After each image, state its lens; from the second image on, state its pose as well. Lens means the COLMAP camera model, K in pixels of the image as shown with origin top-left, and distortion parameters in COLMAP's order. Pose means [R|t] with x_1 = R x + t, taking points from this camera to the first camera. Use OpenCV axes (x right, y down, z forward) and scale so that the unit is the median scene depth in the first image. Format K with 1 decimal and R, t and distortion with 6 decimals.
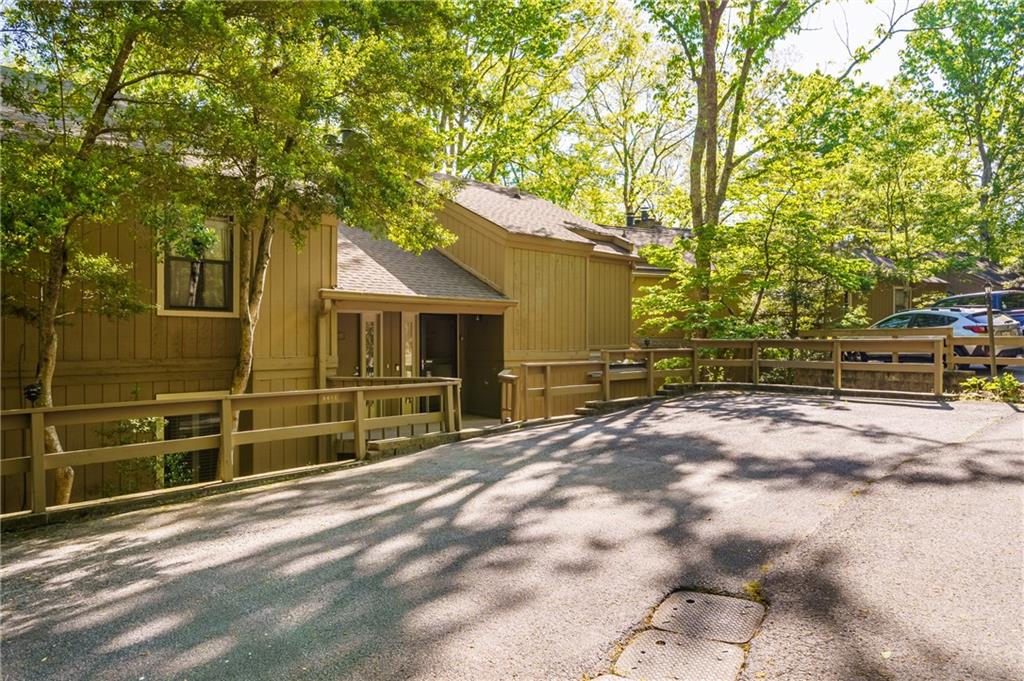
lens RADIAL K [[641.6, 0, 512.0], [0, 641.6, 340.5], [0, 0, 1]] dist [0.004083, 0.000105]
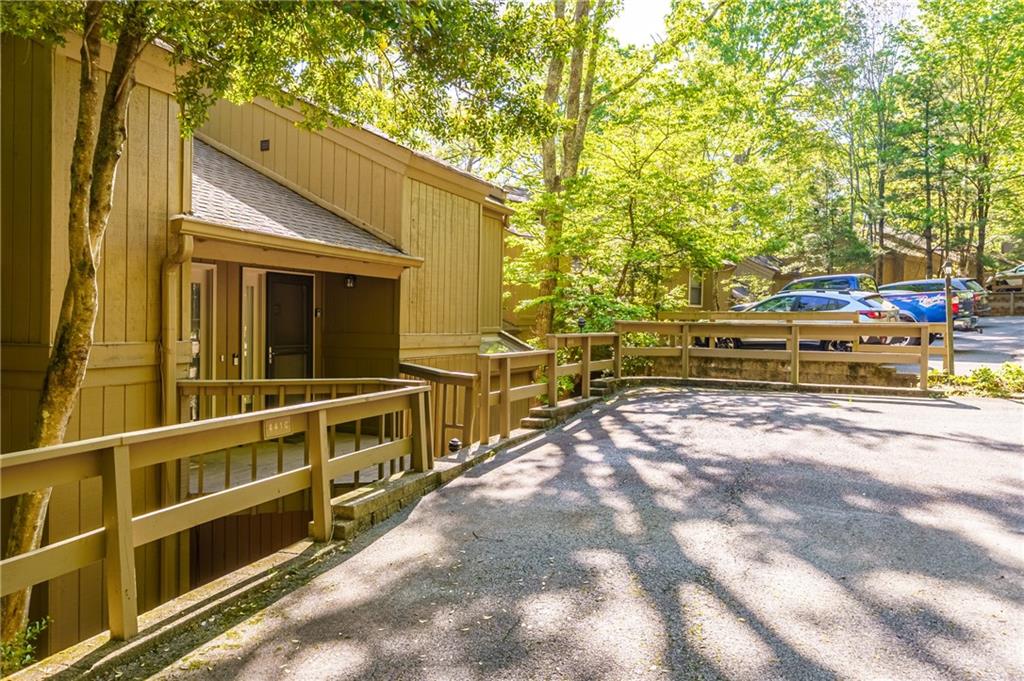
lens RADIAL K [[773.5, 0, 512.0], [0, 773.5, 340.5], [0, 0, 1]] dist [-0.001226, 0.001156]
pose [[0.926255, 0.005318, 0.376859, -0.205865], [-0.014792, 0.999643, 0.022251, 0.003531], [-0.376606, -0.026184, 0.926003, 0.221880]]
